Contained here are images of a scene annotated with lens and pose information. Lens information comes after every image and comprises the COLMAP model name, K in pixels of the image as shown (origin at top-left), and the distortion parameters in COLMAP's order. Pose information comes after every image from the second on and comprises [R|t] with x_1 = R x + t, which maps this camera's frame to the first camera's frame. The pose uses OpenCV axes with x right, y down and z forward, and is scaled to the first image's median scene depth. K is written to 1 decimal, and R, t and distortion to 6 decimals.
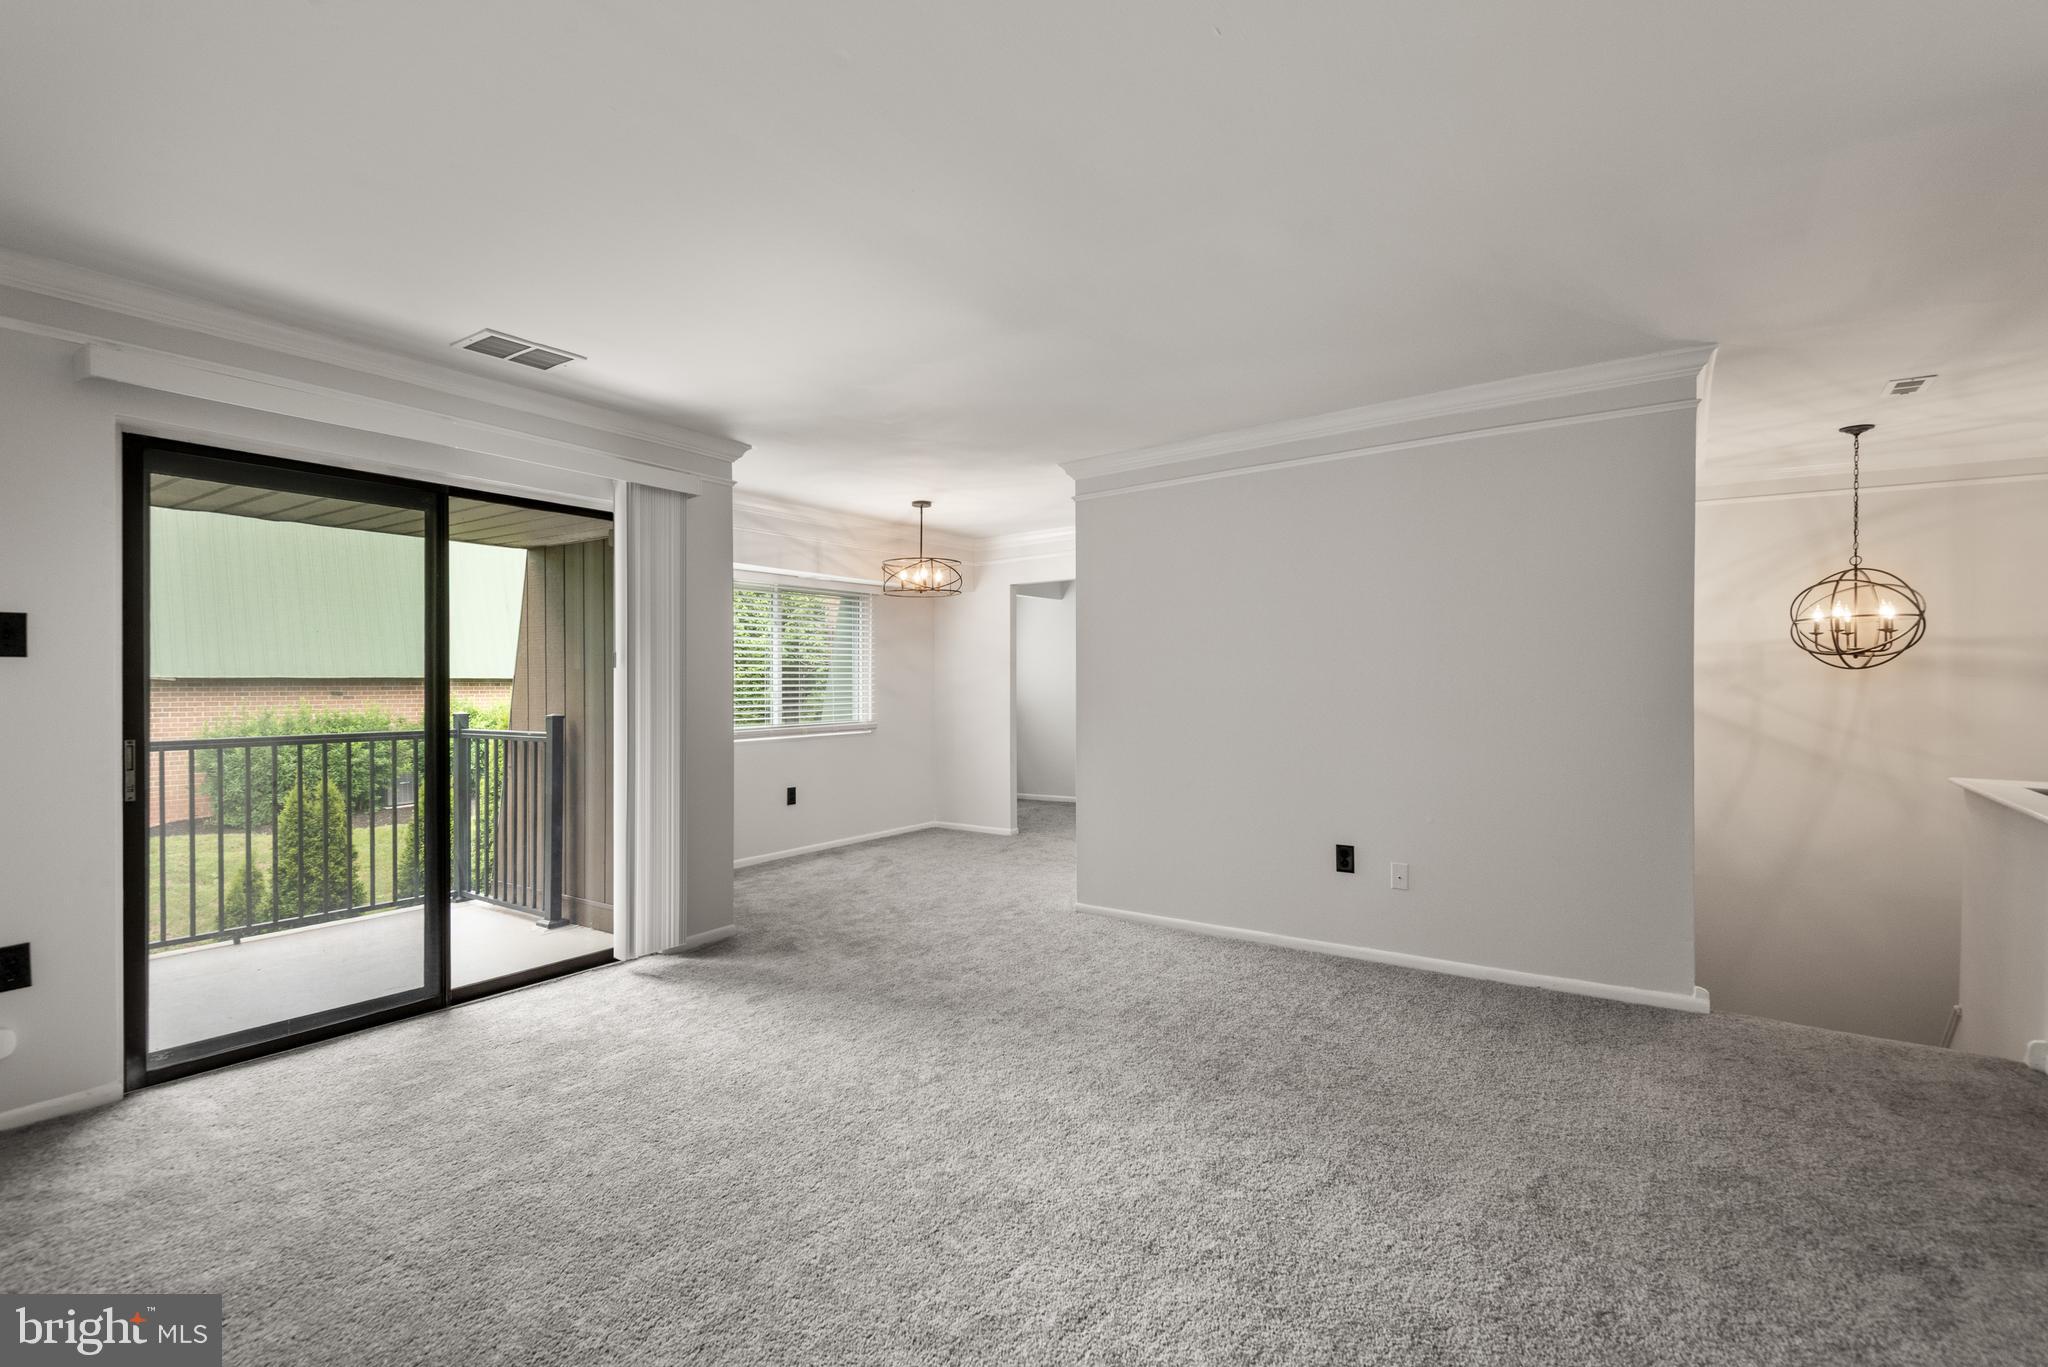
lens RADIAL K [[932.3, 0, 1009.9], [0, 932.3, 685.9], [0, 0, 1]] dist [0.000883, -0.000592]
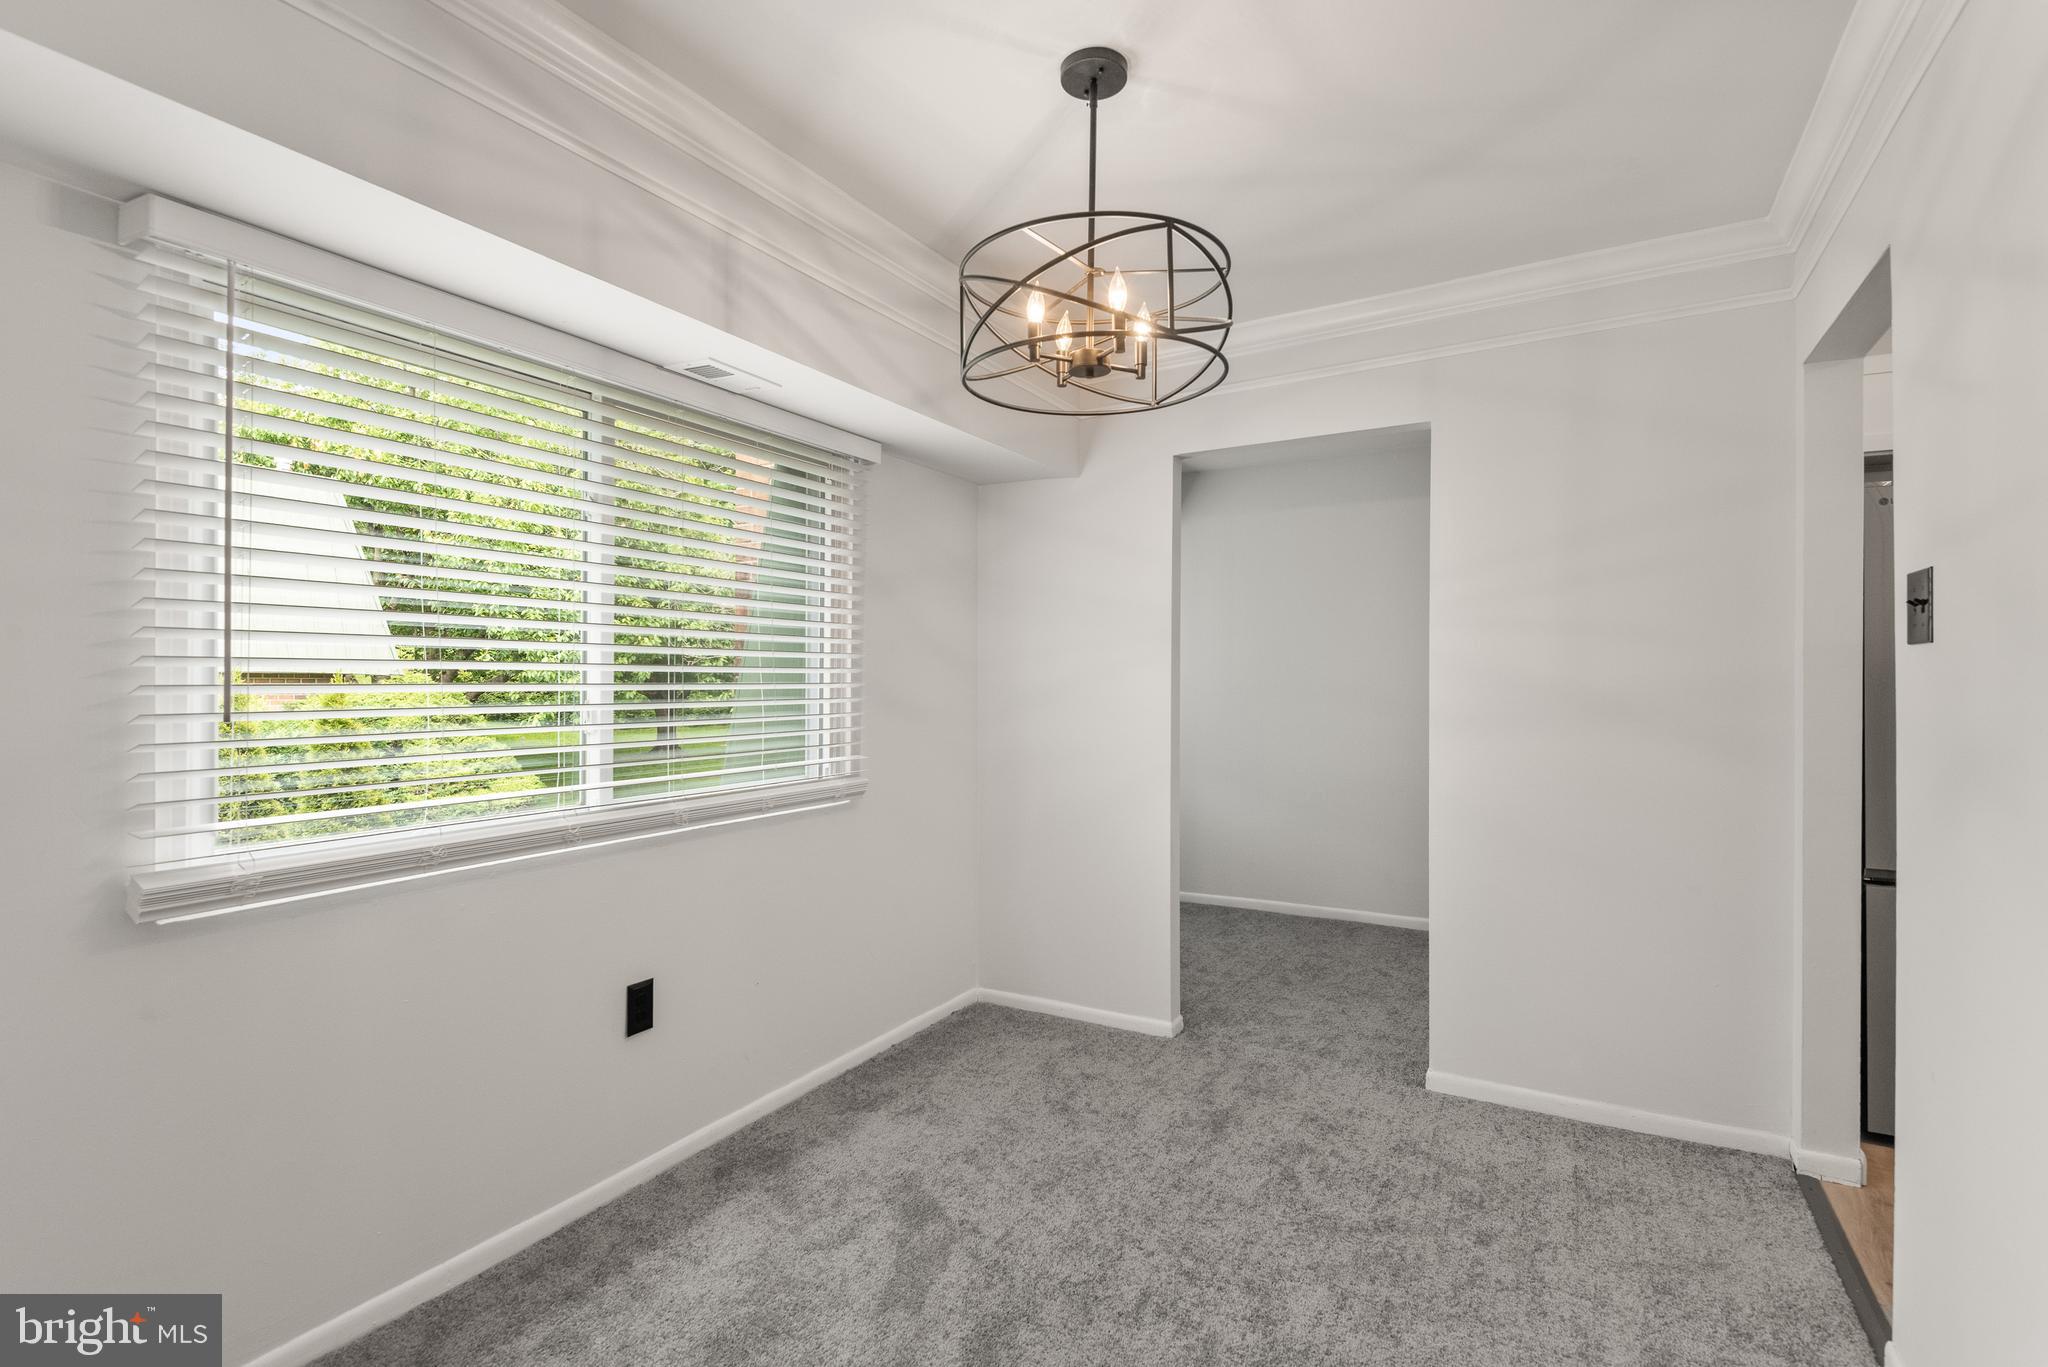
lens RADIAL K [[988.0, 0, 1012.4], [0, 988.0, 675.7], [0, 0, 1]] dist [0.002285, -0.000179]
pose [[0.994053, 0.003796, 0.108828, -0.202393], [-0.003196, 0.999979, -0.005687, -0.004760], [-0.108847, 0.005306, 0.994044, 0.913603]]
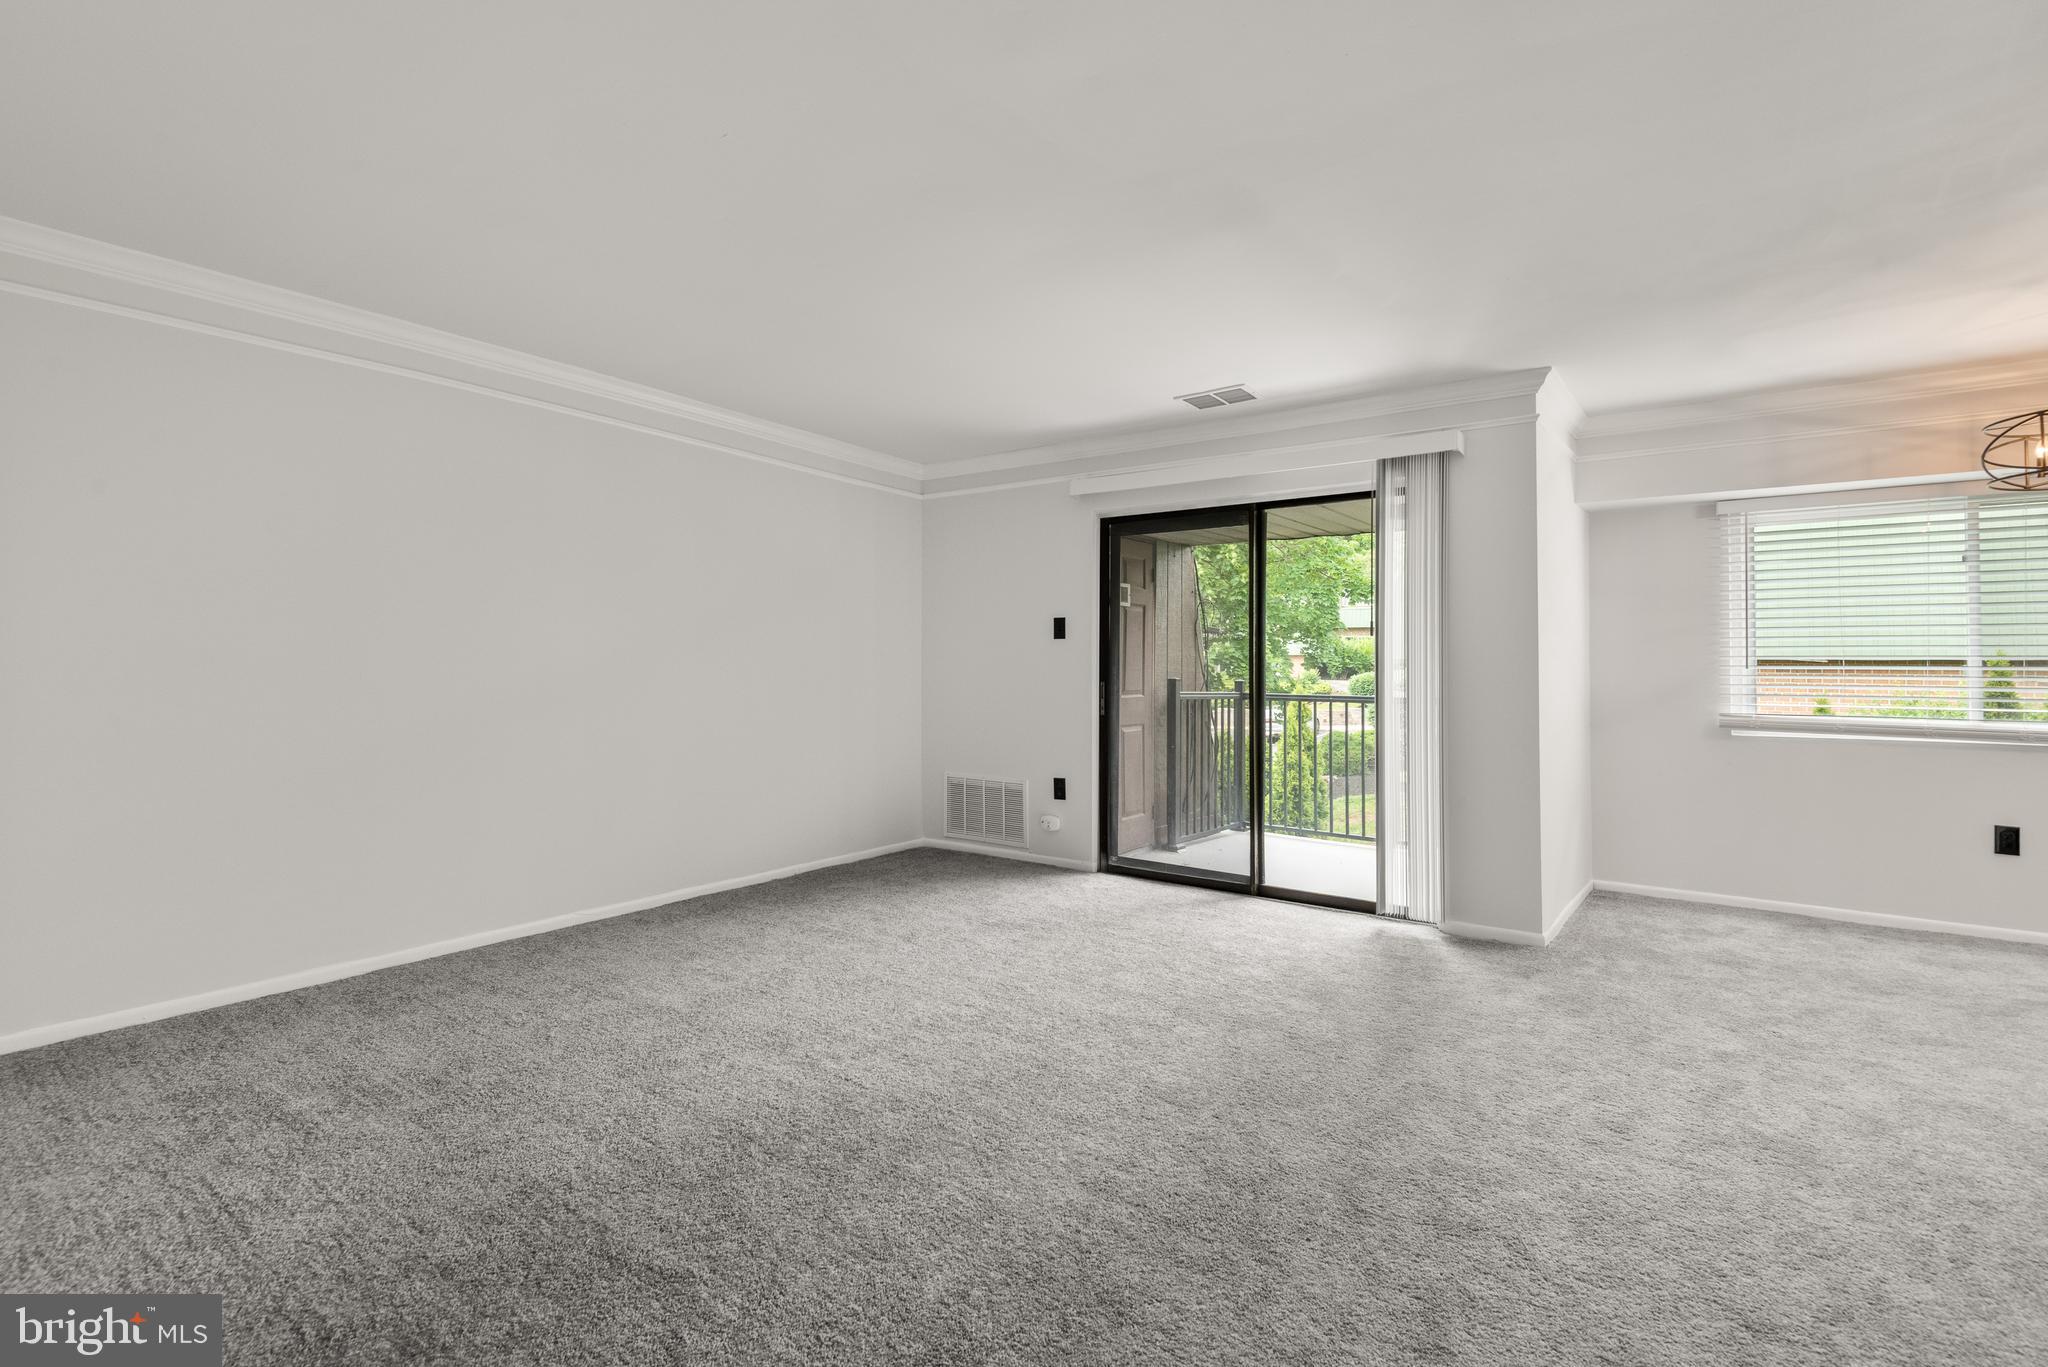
lens RADIAL K [[951.4, 0, 1027.6], [0, 951.4, 643.0], [0, 0, 1]] dist [0.078890, -0.054165]
pose [[-0.006525, -0.023630, -0.999699, 0.599370], [-0.010156, 0.999671, -0.023563, 0.016410], [0.999927, 0.010000, -0.006763, 0.540663]]
